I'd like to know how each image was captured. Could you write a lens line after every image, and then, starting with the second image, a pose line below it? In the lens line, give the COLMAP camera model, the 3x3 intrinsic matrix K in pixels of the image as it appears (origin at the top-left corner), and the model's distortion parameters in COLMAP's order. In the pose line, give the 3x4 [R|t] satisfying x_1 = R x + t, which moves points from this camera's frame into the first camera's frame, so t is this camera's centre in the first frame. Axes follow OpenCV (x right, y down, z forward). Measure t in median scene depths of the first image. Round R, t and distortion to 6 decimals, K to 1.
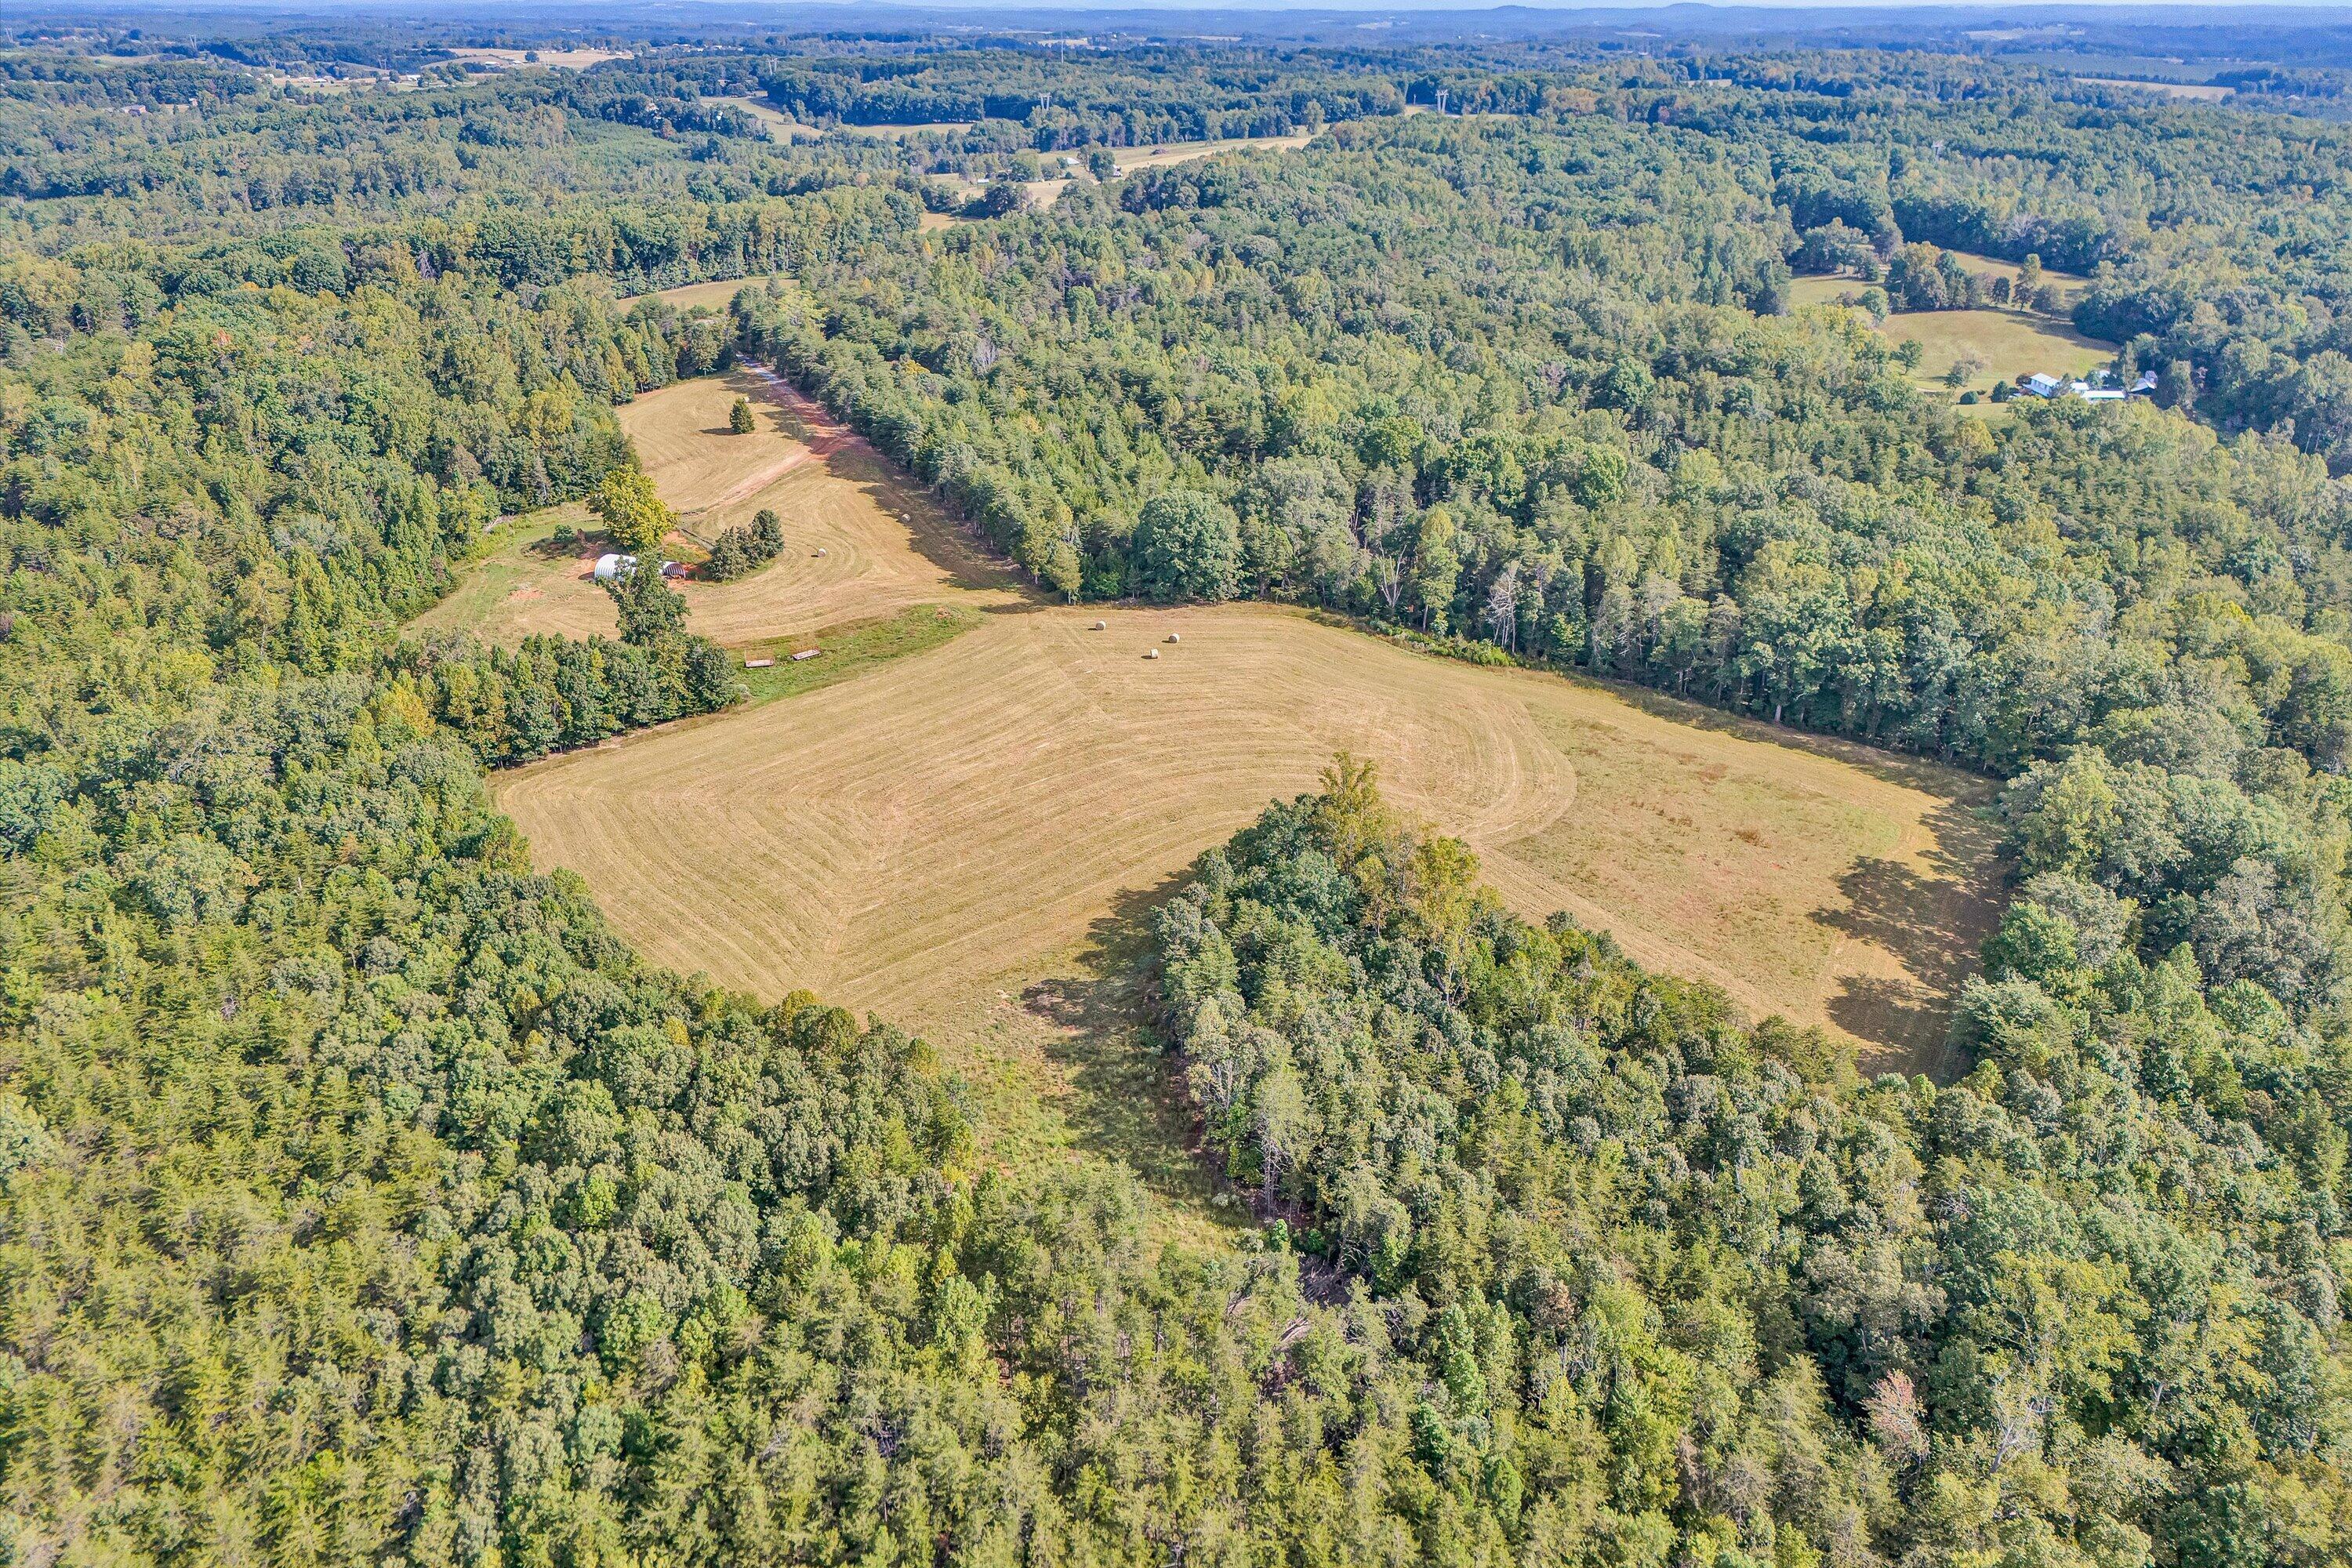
lens RADIAL K [[1722.8, 0, 1155.7], [0, 1722.8, 784.9], [0, 0, 1]] dist [0.068008, -0.061228]
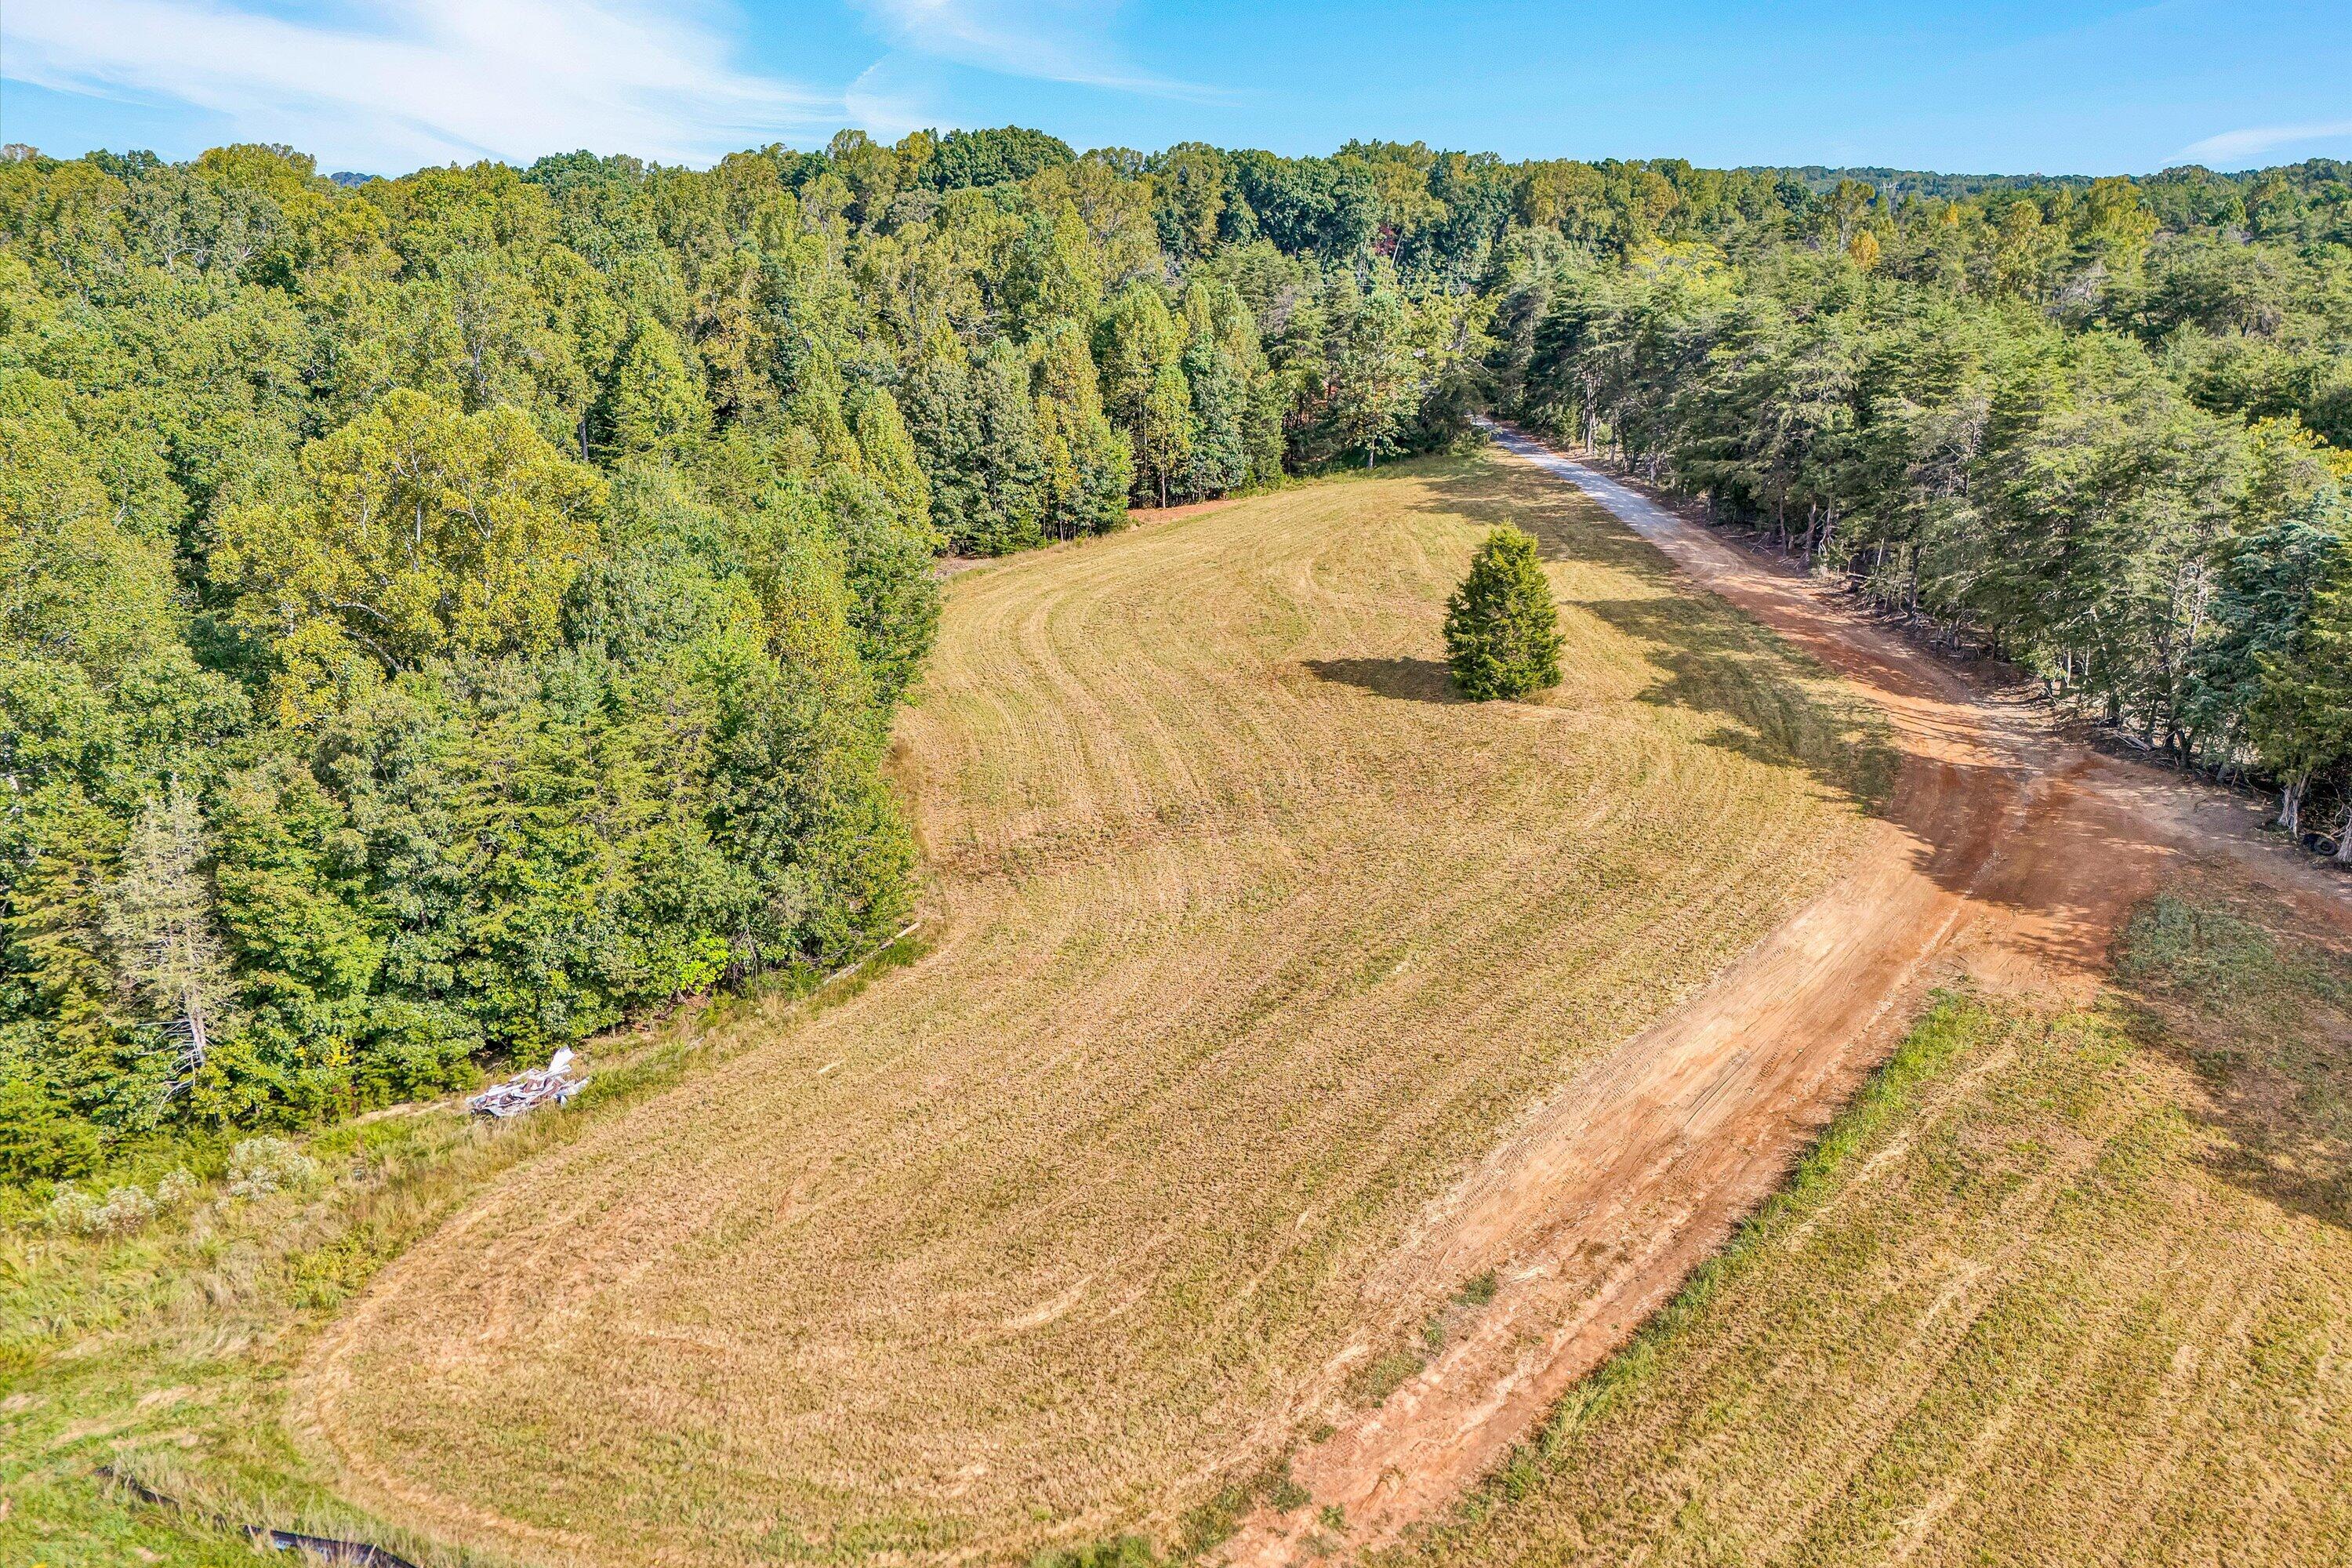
lens RADIAL K [[1656.3, 0, 1130.0], [0, 1656.3, 701.8], [0, 0, 1]] dist [0.030990, 0.000439]
pose [[0.919386, 0.103998, -0.379360, -0.423745], [-0.154729, 0.982286, -0.105702, -0.363569], [0.361648, 0.155878, 0.919191, 1.672791]]
